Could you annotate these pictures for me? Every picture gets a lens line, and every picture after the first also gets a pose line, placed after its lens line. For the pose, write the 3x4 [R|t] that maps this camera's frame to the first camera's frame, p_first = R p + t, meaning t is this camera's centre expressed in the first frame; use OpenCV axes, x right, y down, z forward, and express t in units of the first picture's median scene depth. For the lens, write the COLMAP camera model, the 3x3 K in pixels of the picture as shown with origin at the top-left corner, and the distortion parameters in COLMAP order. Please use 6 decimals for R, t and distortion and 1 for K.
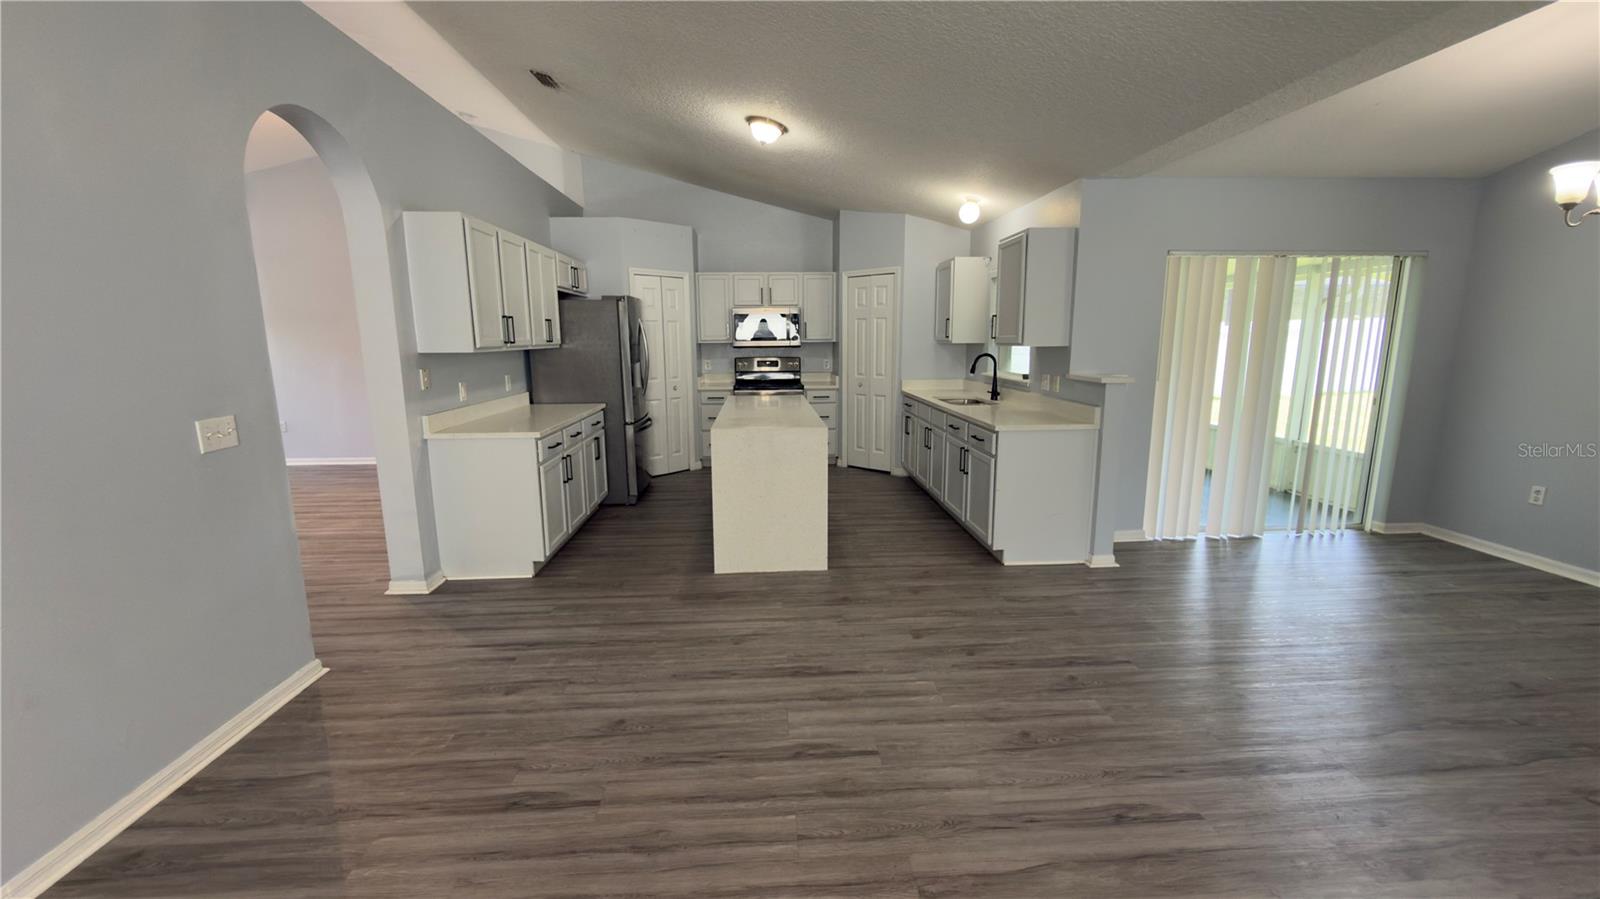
lens RADIAL K [[638.9, 0, 800.5], [0, 638.9, 451.7], [0, 0, 1]] dist [0.004398, 0.000277]
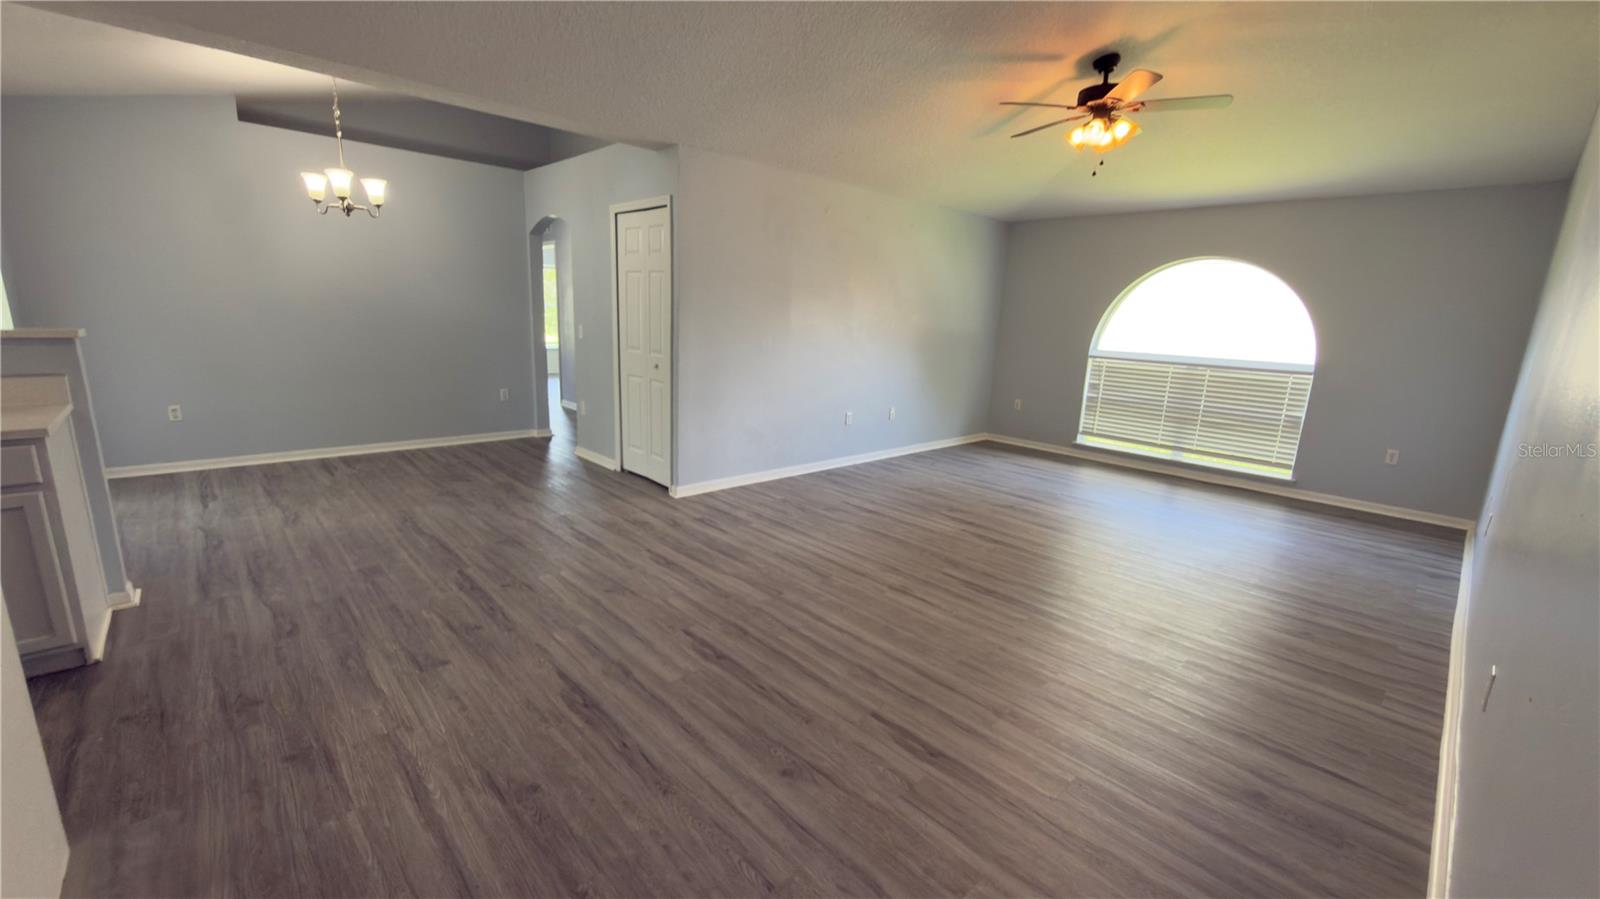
lens RADIAL K [[638.9, 0, 798.2], [0, 638.9, 450.6], [0, 0, 1]] dist [0.004398, 0.000277]
pose [[-0.636534, -0.183637, 0.749067, -0.832172], [0.099147, 0.943697, 0.315603, -0.212468], [-0.764849, 0.275160, -0.582489, 1.370314]]
